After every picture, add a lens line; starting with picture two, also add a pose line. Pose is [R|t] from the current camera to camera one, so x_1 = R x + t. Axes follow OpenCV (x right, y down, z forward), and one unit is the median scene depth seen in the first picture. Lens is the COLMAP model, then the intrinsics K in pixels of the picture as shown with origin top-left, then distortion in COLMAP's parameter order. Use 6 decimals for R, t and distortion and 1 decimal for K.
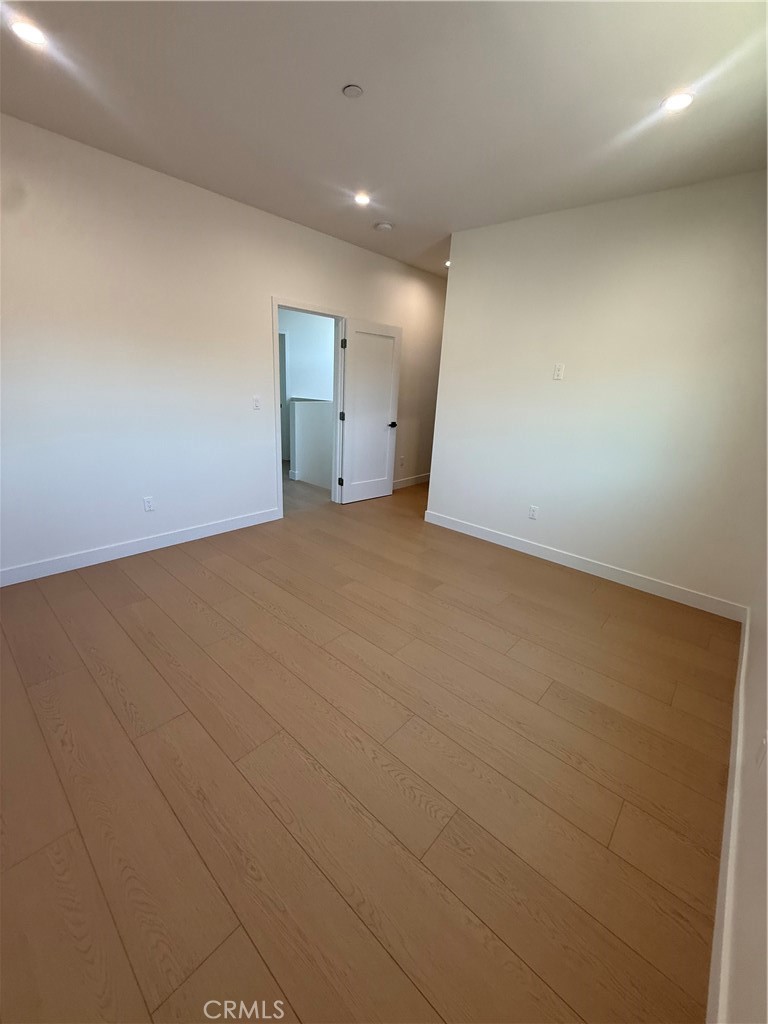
lens RADIAL K [[407.4, 0, 384.0], [0, 407.4, 512.0], [0, 0, 1]] dist [0.001313, -0.000119]
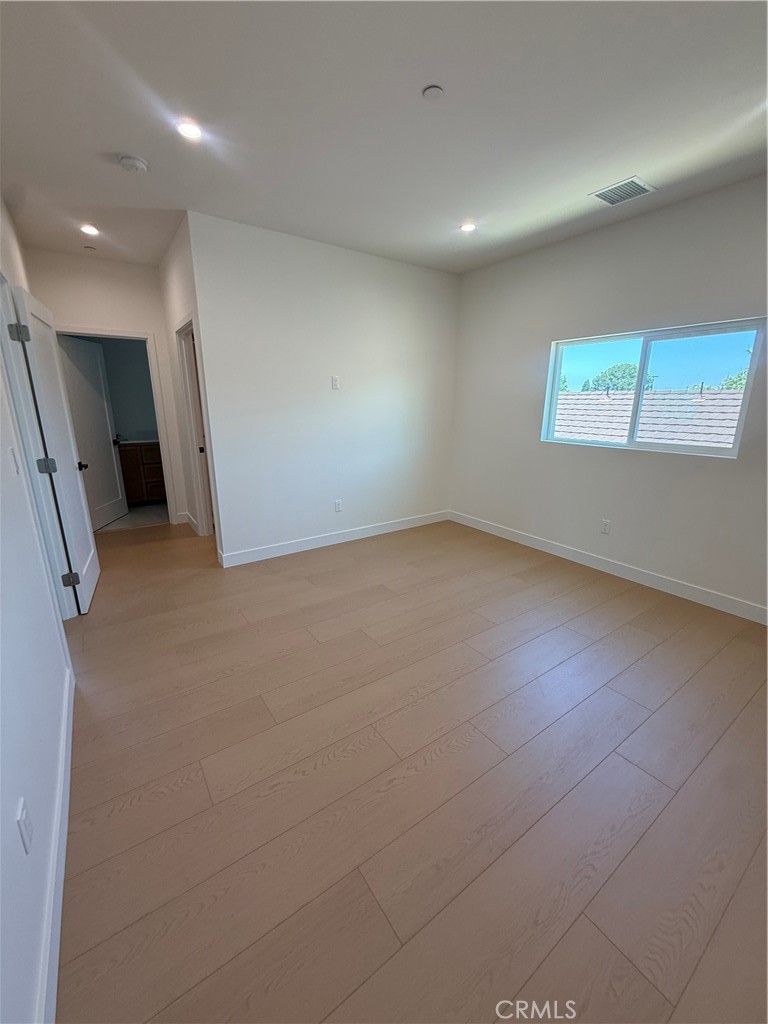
lens RADIAL K [[419.8, 0, 361.8], [0, 419.8, 518.4], [0, 0, 1]] dist [-0.000191, -0.000232]
pose [[0.249882, -0.316856, 0.914965, -0.696901], [0.312390, 0.920794, 0.233559, -0.219488], [-0.916500, 0.227464, 0.329073, 0.567985]]
